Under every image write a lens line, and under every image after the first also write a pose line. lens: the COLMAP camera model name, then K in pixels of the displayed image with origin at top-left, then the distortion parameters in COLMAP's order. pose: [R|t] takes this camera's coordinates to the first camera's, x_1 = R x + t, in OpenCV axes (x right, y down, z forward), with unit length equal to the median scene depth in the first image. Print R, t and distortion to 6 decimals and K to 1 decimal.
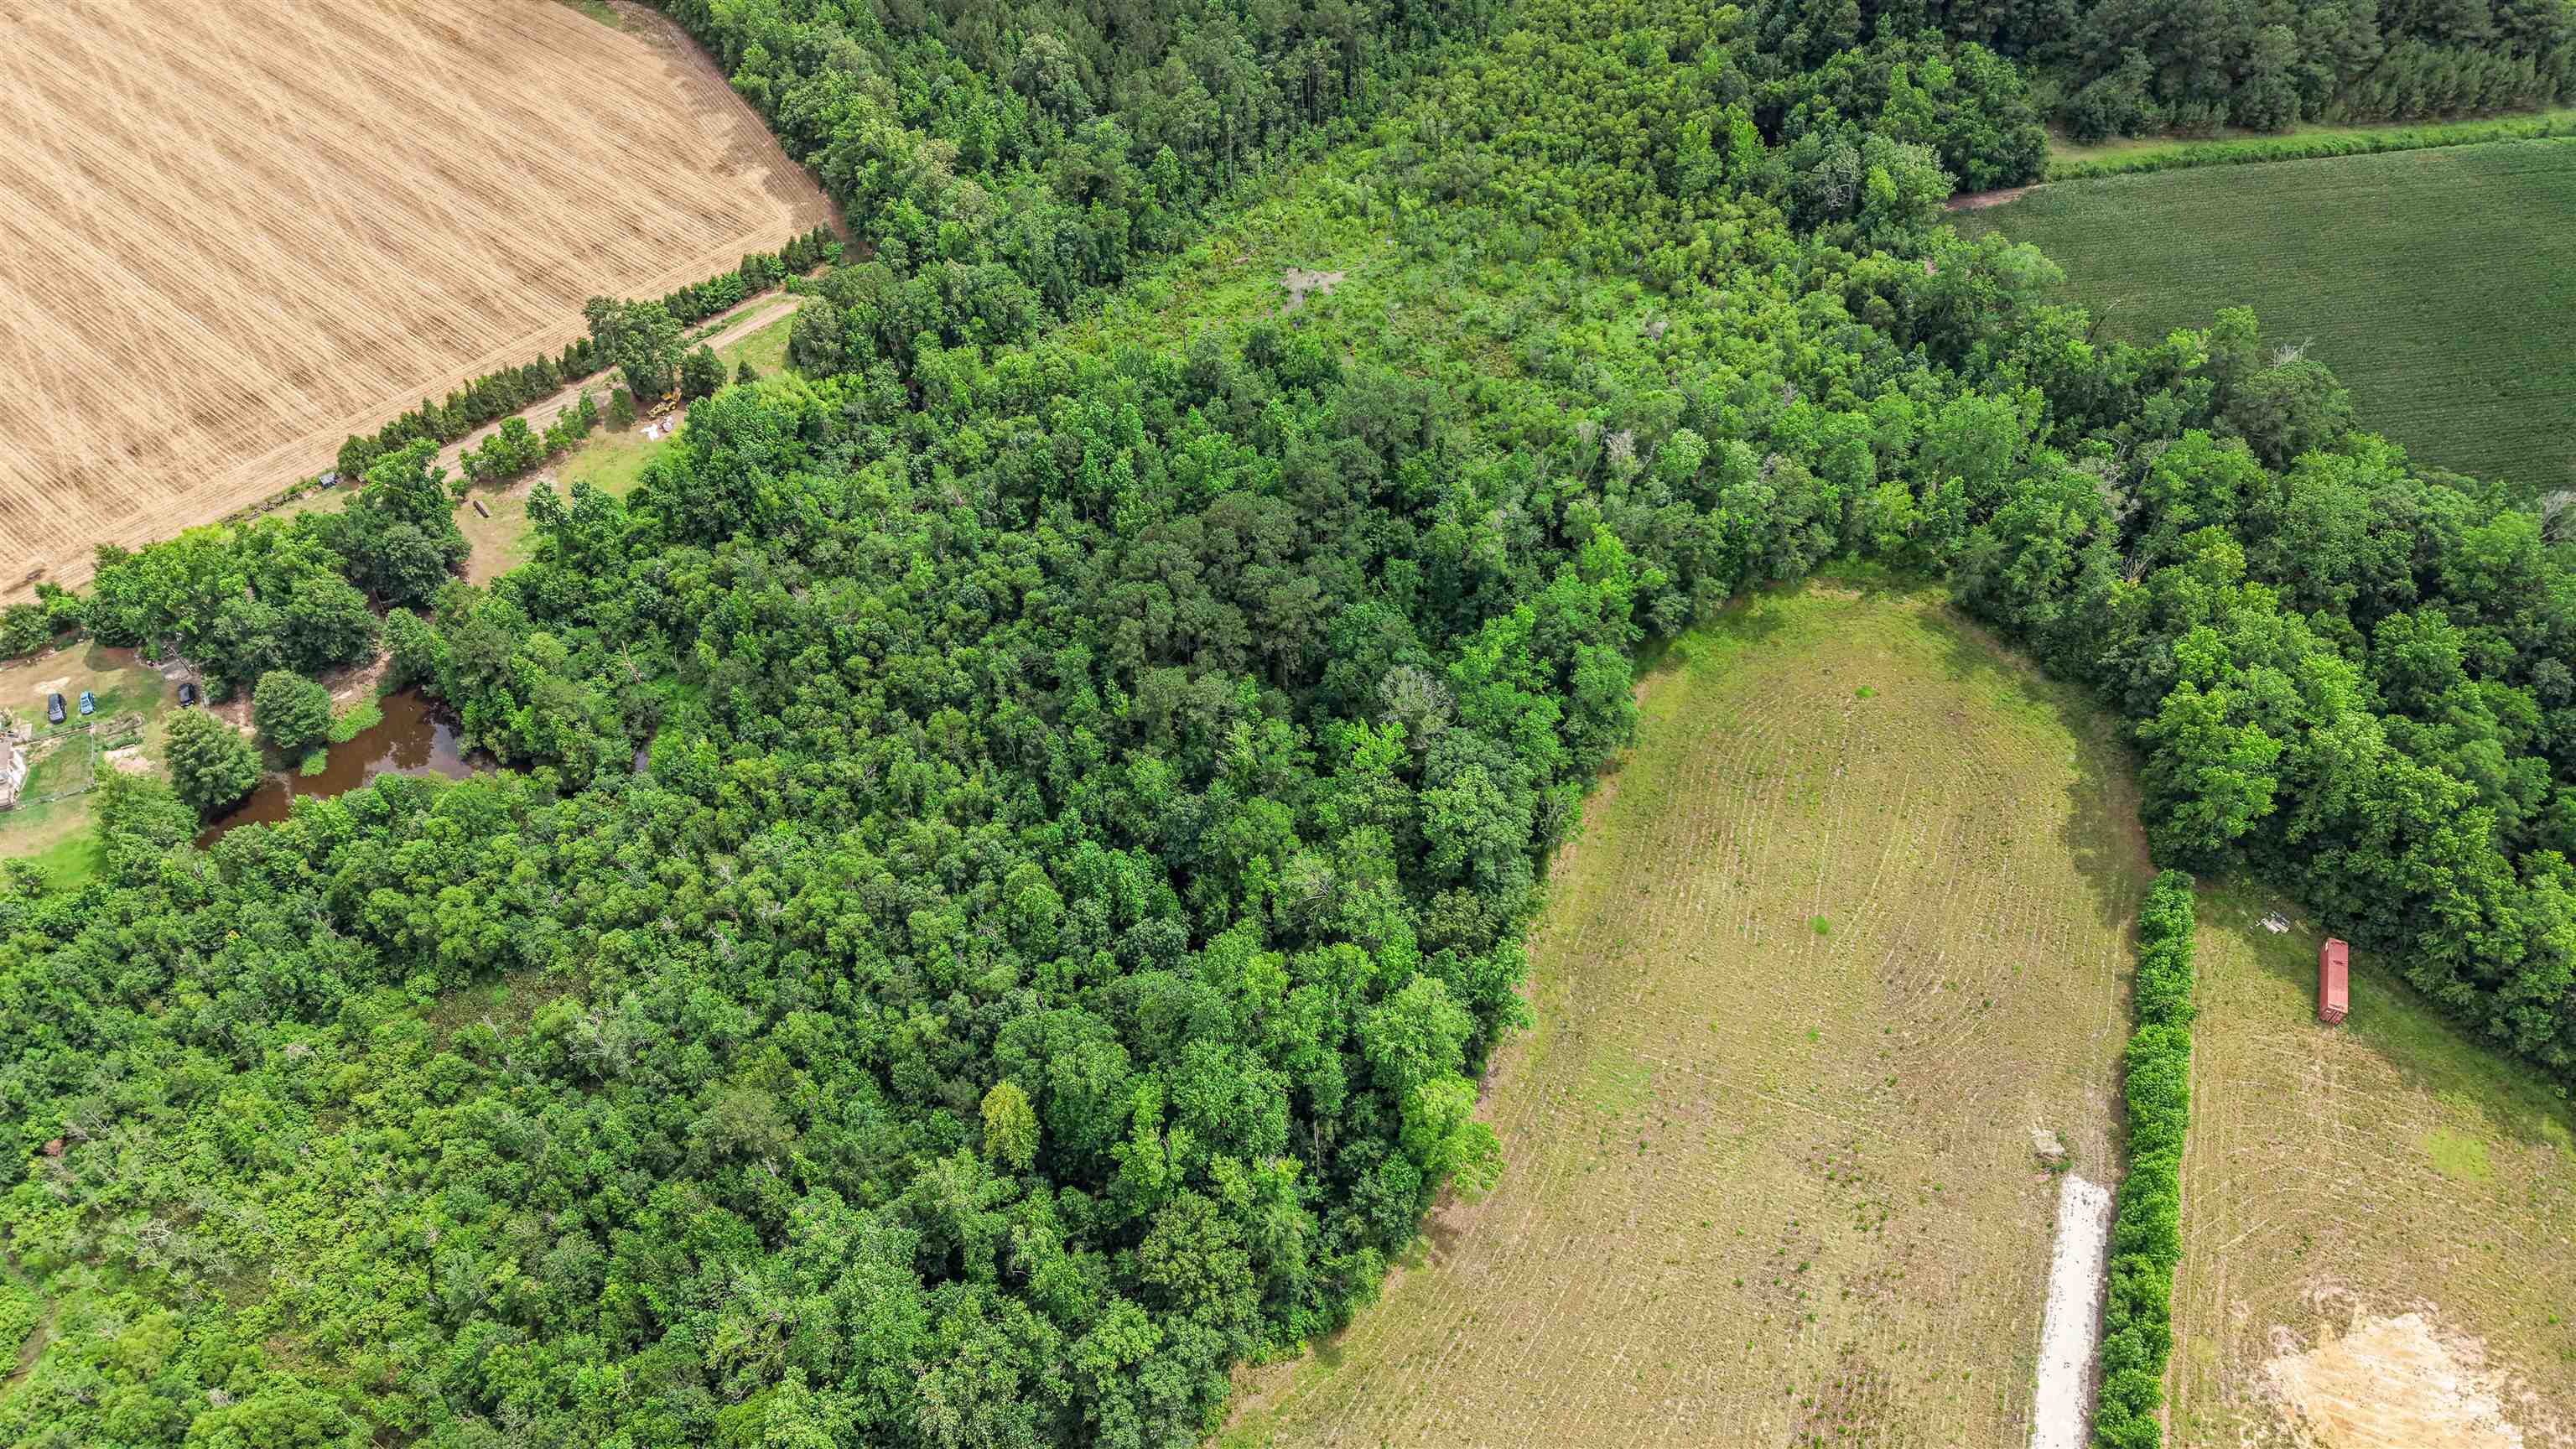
lens RADIAL K [[1715.2, 0, 1288.0], [0, 1715.2, 724.5], [0, 0, 1]] dist [0.004683, -0.001354]
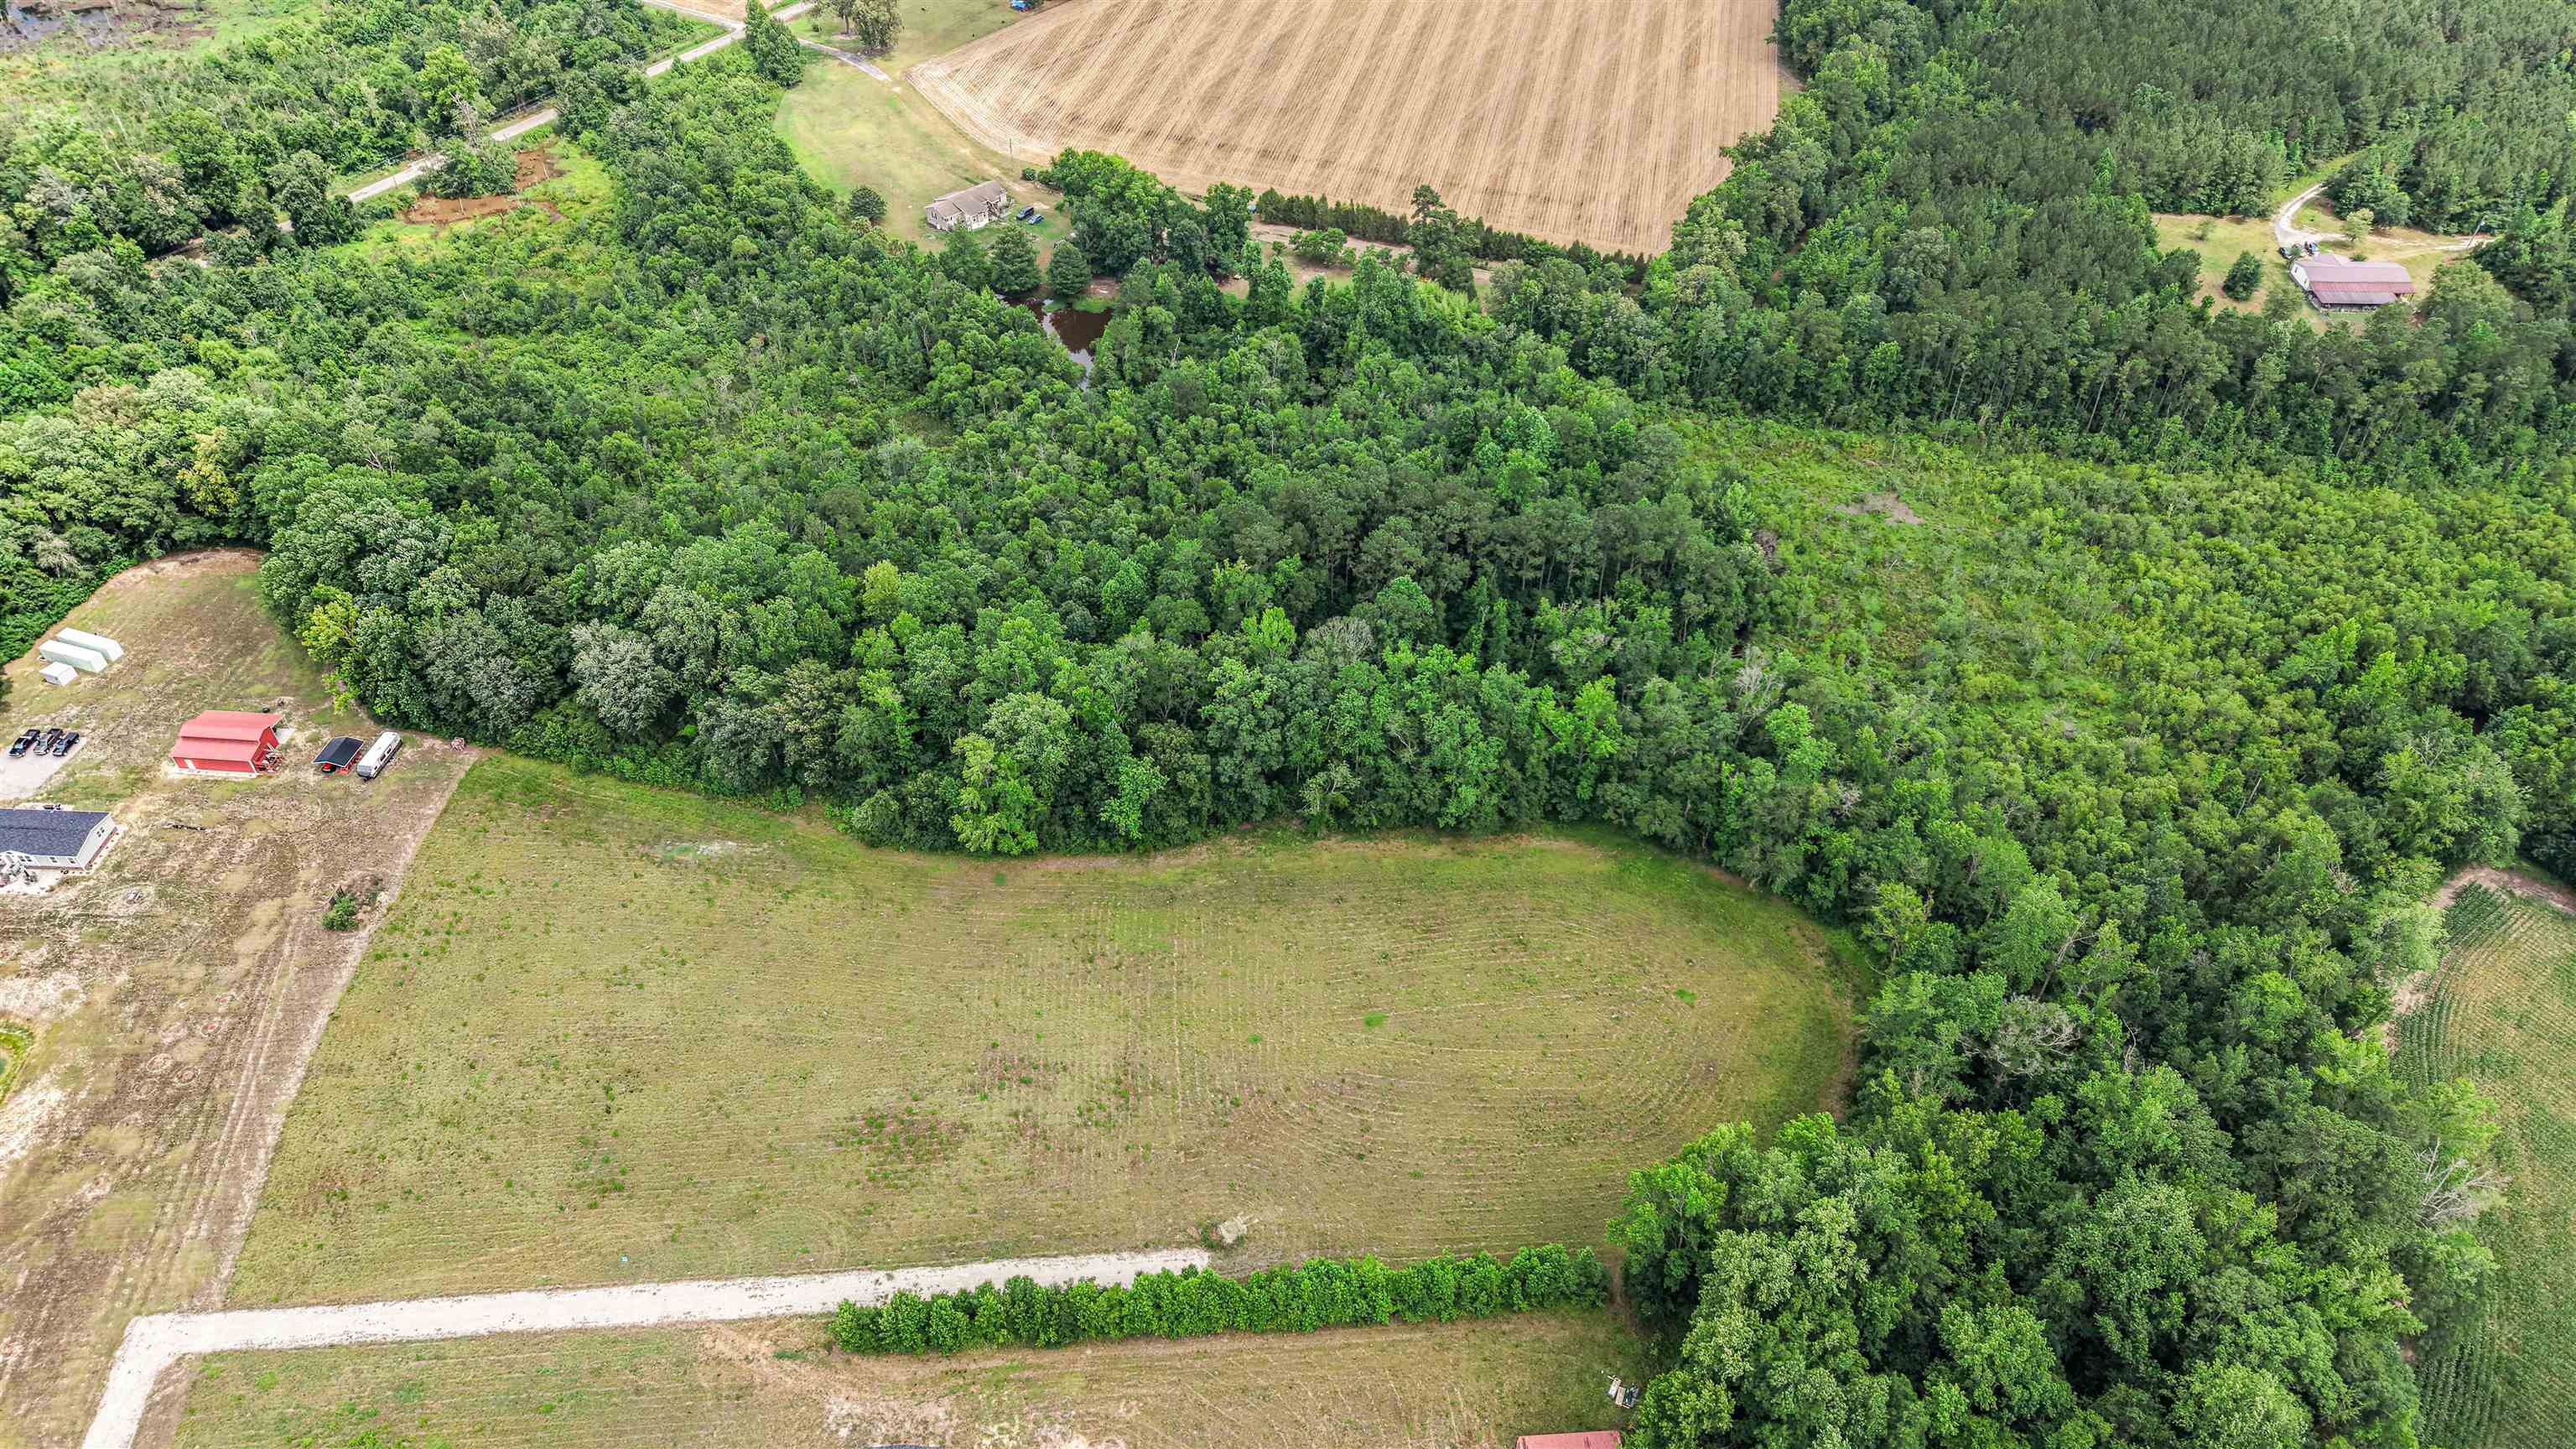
lens RADIAL K [[1715.2, 0, 1288.0], [0, 1715.2, 724.5], [0, 0, 1]] dist [0.004683, -0.001354]
pose [[0.443857, 0.612589, -0.654008, 0.671340], [-0.682632, 0.703960, 0.196095, -0.139441], [0.580521, 0.359409, 0.730630, 0.108734]]
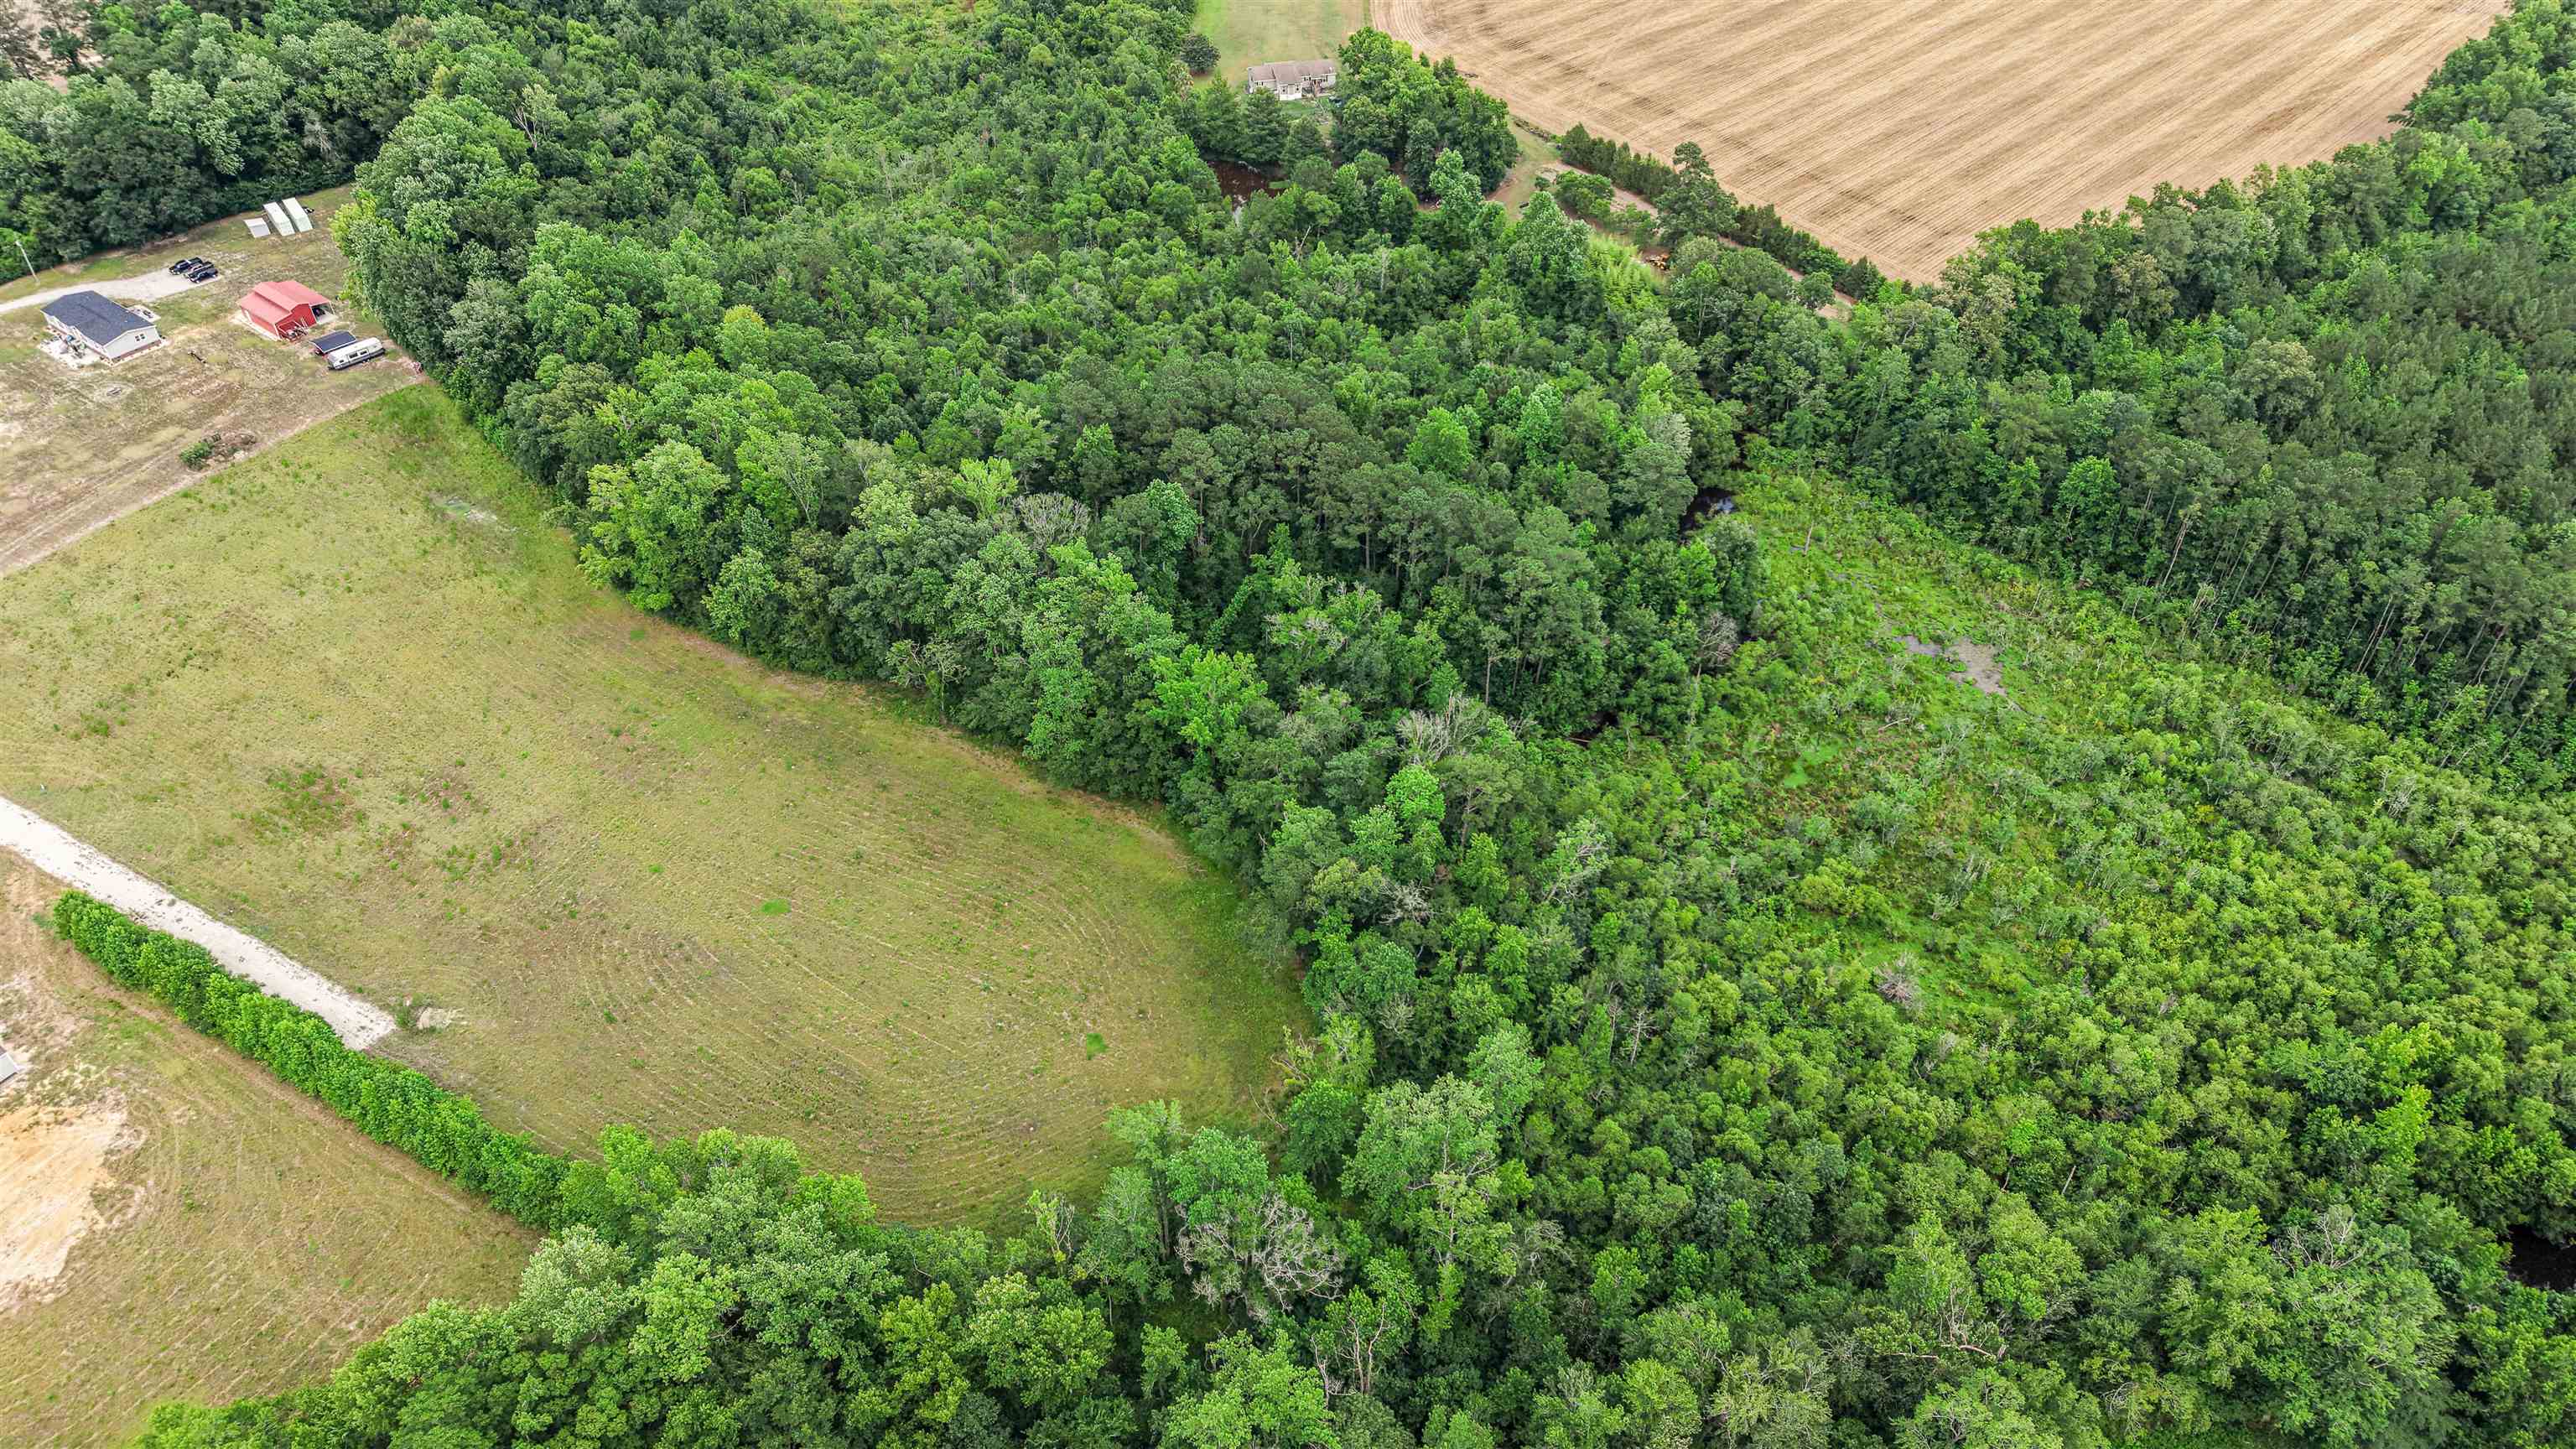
lens RADIAL K [[1715.2, 0, 1288.0], [0, 1715.2, 724.5], [0, 0, 1]] dist [0.004683, -0.001354]
pose [[-0.122152, 0.668883, -0.733262, 0.681533], [-0.746335, 0.425111, 0.512117, -0.457301], [0.654265, 0.609816, 0.447283, 0.558901]]
